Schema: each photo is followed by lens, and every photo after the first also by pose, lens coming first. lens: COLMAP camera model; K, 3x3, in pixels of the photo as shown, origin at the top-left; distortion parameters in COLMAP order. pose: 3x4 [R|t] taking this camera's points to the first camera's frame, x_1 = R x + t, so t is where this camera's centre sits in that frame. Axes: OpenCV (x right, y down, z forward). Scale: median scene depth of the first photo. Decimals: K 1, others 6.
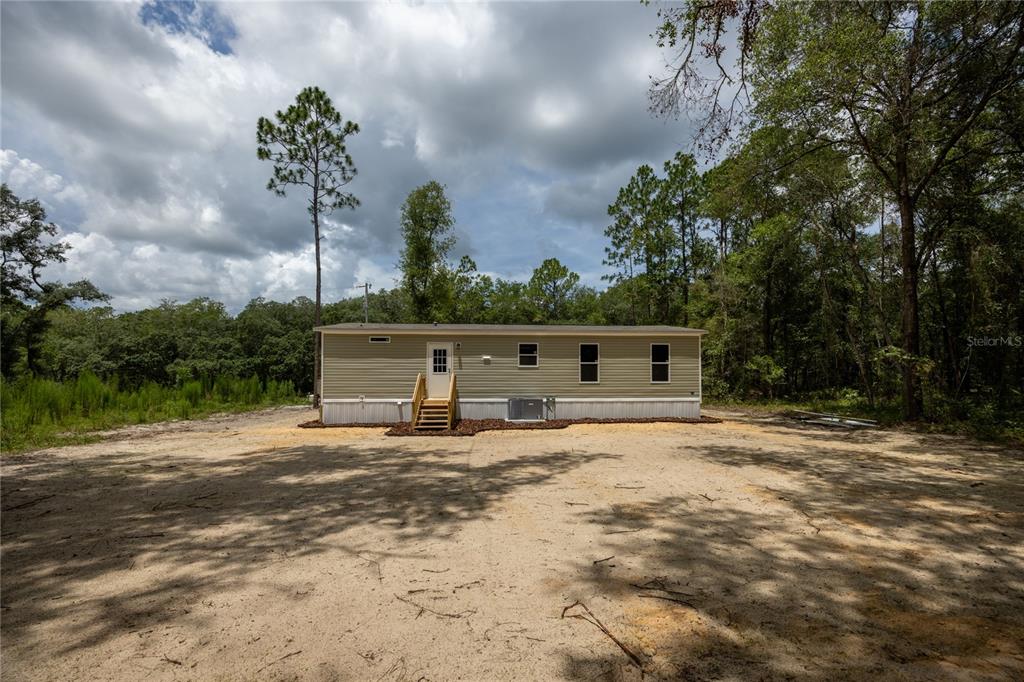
lens RADIAL K [[433.1, 0, 513.9], [0, 433.1, 378.5], [0, 0, 1]] dist [-0.011023, 0.000022]
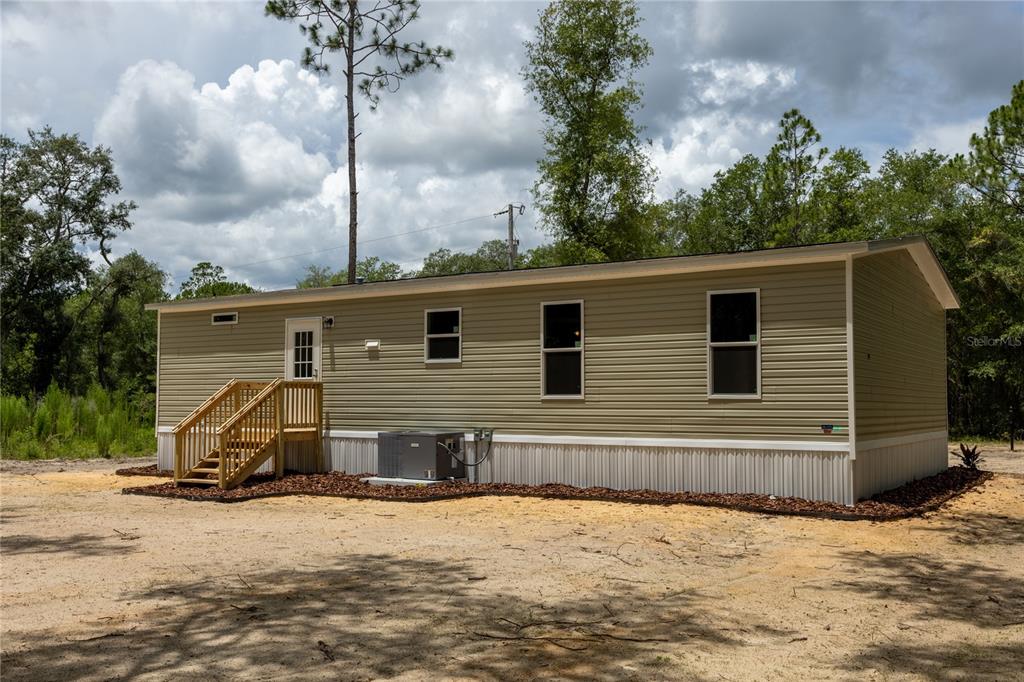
lens RADIAL K [[959.8, 0, 511.3], [0, 959.8, 369.8], [0, 0, 1]] dist [-0.043447, -0.001173]
pose [[0.800193, -0.018288, -0.599463, 0.673266], [-0.000302, 0.999523, -0.030896, 0.011353], [0.599742, 0.024904, 0.799806, 0.246456]]
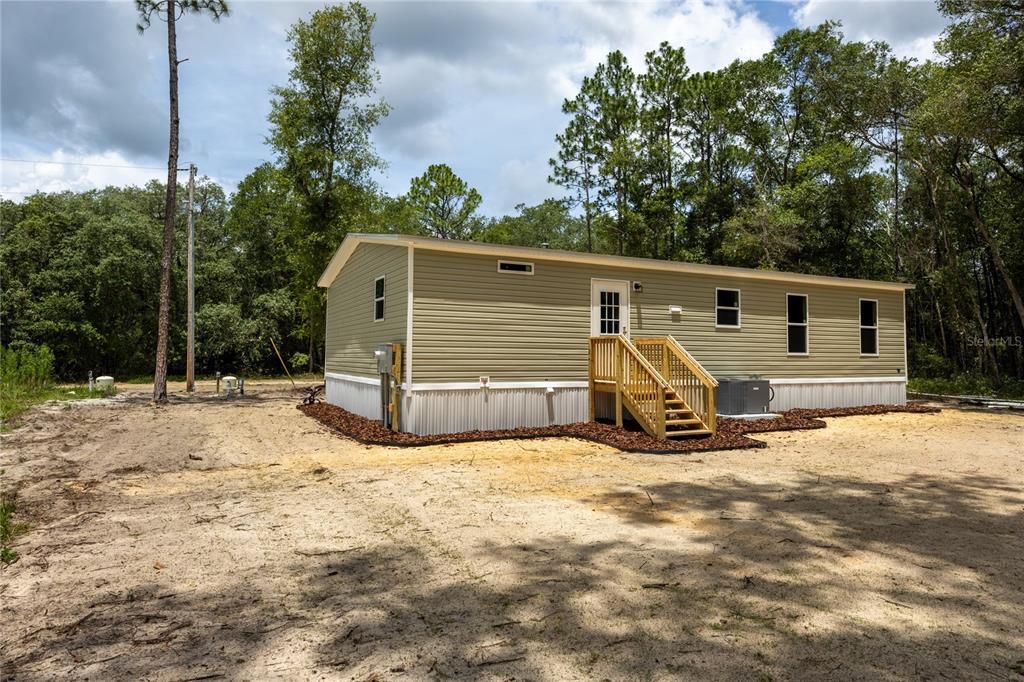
lens RADIAL K [[630.6, 0, 511.8], [0, 630.6, 323.3], [0, 0, 1]] dist [0.001743, 0.000201]
pose [[0.917756, 0.028471, 0.396123, -0.591023], [-0.011594, 0.998923, -0.044936, 0.010597], [-0.396975, 0.036647, 0.917097, 0.299116]]
